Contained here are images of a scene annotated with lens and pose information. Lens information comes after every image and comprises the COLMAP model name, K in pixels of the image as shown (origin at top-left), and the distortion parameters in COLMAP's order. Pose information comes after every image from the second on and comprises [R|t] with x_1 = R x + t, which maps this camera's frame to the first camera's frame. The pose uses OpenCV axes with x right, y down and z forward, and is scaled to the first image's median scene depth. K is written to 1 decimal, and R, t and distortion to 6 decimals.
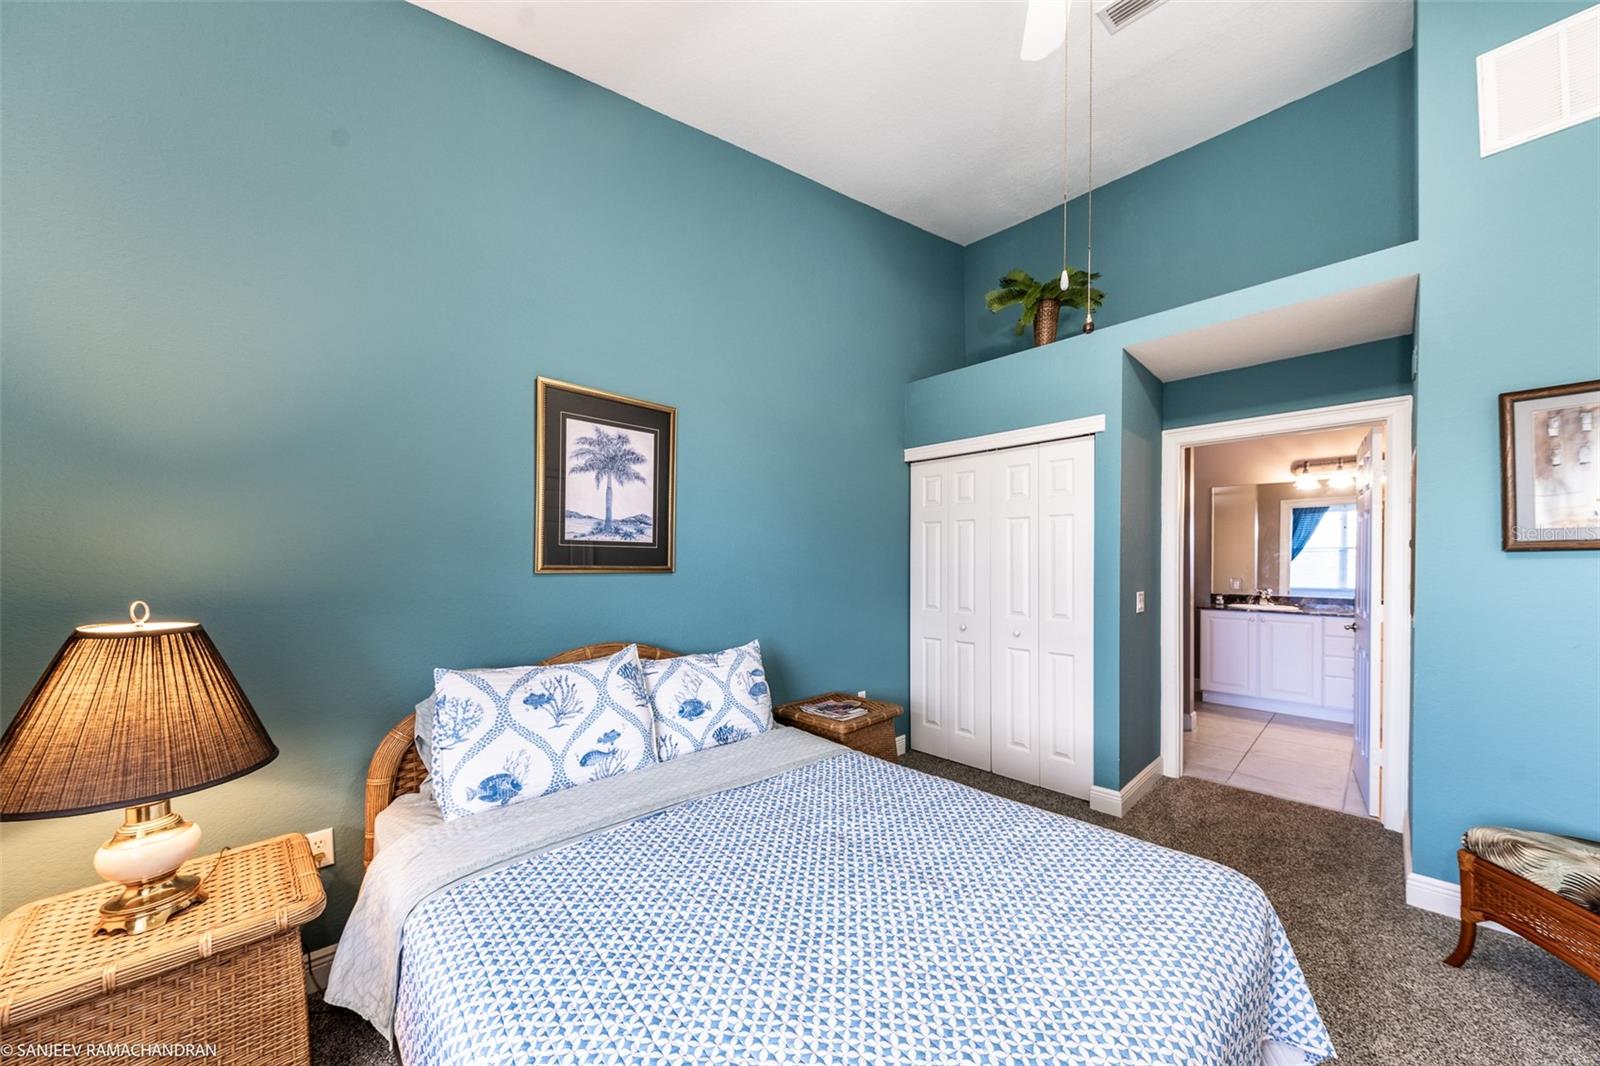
lens RADIAL K [[555.7, 0, 791.9], [0, 555.7, 562.6], [0, 0, 1]] dist [0.001248, 0.000129]
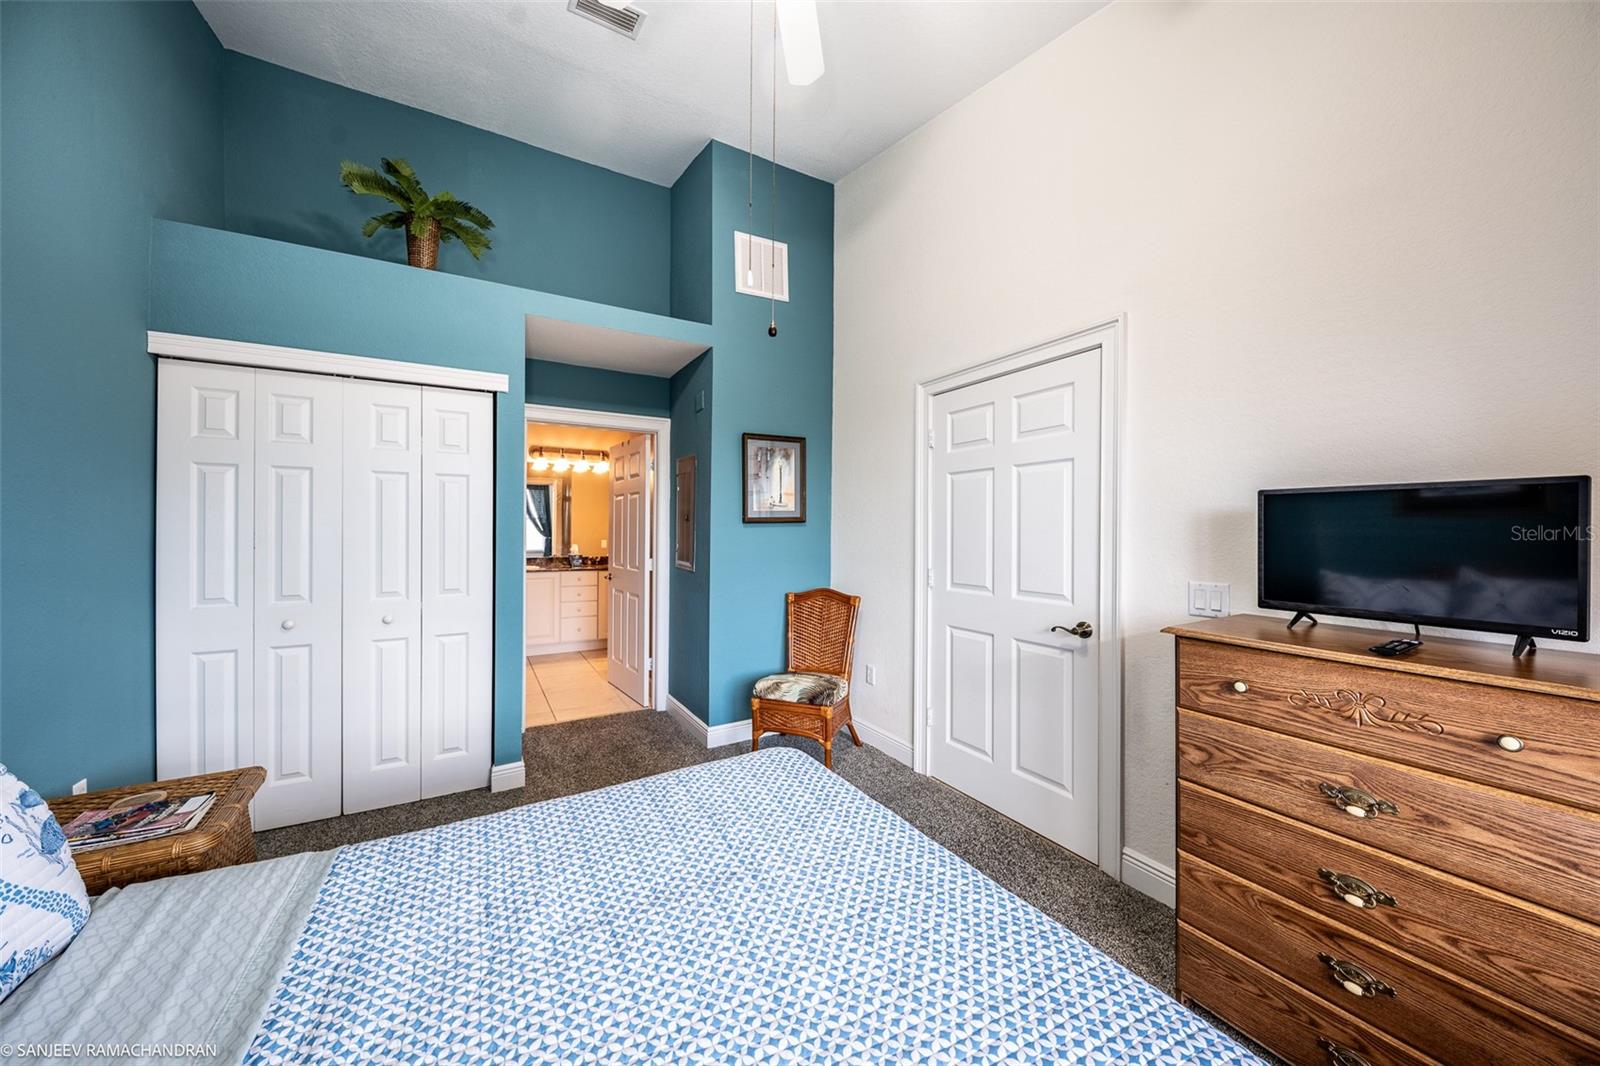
lens RADIAL K [[560.0, 0, 799.5], [0, 560.0, 529.8], [0, 0, 1]] dist [-0.000730, -0.000252]
pose [[0.230197, 0.000361, 0.973144, -0.263240], [-0.000368, 1.000000, -0.000284, 0.000708], [-0.973144, -0.000293, 0.230197, 0.286714]]
